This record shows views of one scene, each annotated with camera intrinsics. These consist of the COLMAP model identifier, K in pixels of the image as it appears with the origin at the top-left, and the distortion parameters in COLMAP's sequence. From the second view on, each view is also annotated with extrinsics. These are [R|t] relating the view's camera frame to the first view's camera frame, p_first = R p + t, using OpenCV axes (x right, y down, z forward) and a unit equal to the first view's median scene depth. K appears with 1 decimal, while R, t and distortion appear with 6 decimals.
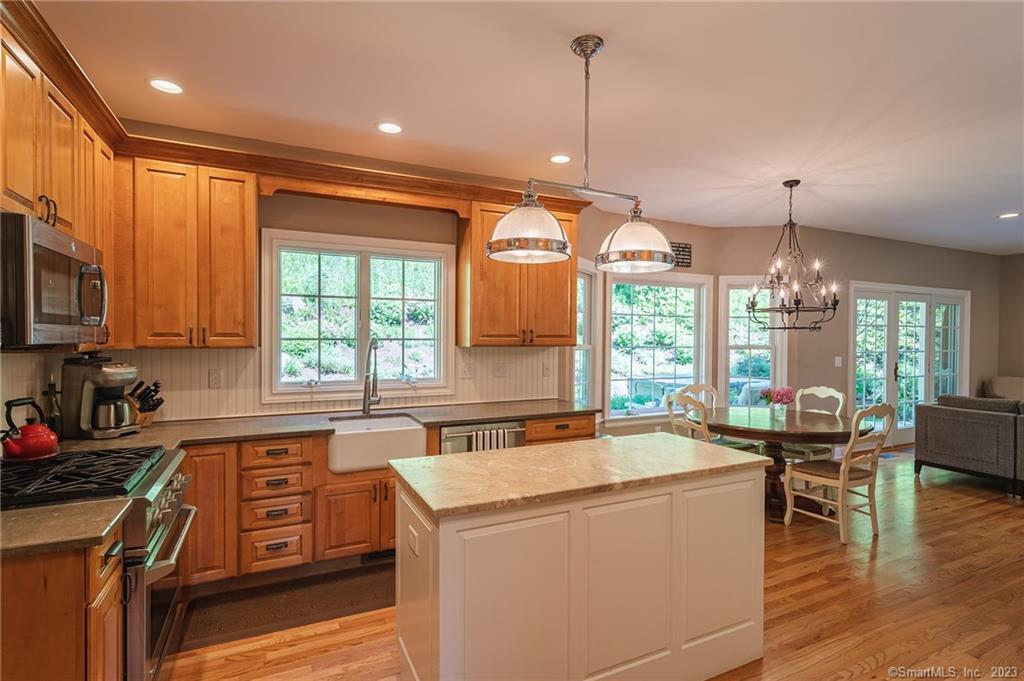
lens RADIAL K [[502.6, 0, 512.0], [0, 502.6, 340.5], [0, 0, 1]] dist [0.000389, 0.000118]
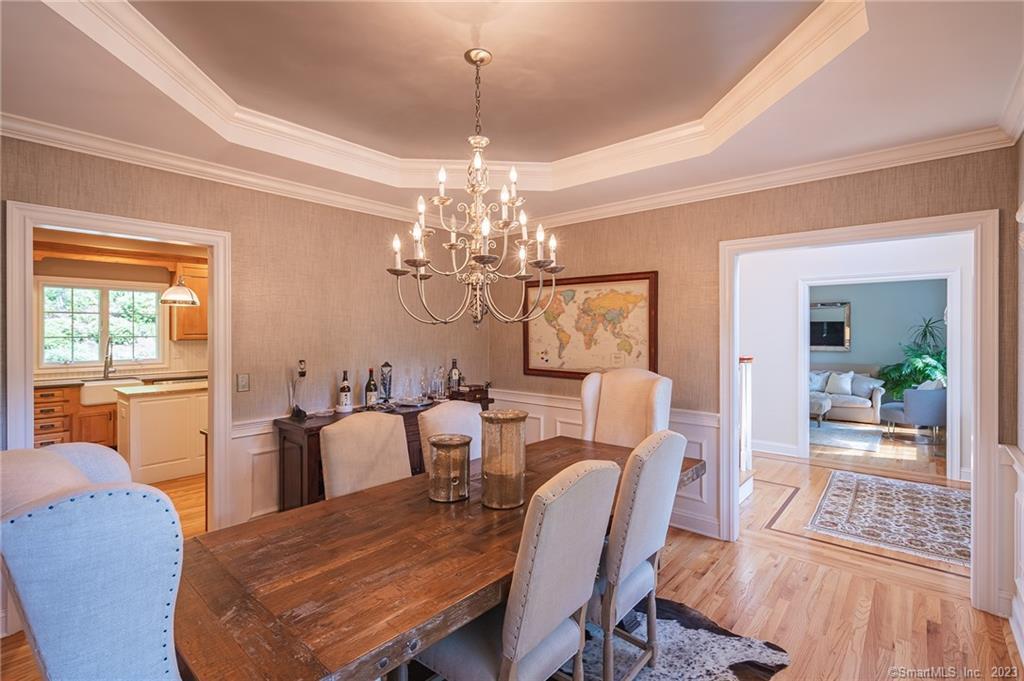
lens RADIAL K [[469.8, 0, 505.1], [0, 469.8, 328.2], [0, 0, 1]] dist [-0.000280, 0.000078]
pose [[0.921410, -0.006389, 0.388539, 0.376174], [0.011201, 0.999886, -0.010121, -0.001367], [-0.388430, 0.013678, 0.921377, -1.111964]]
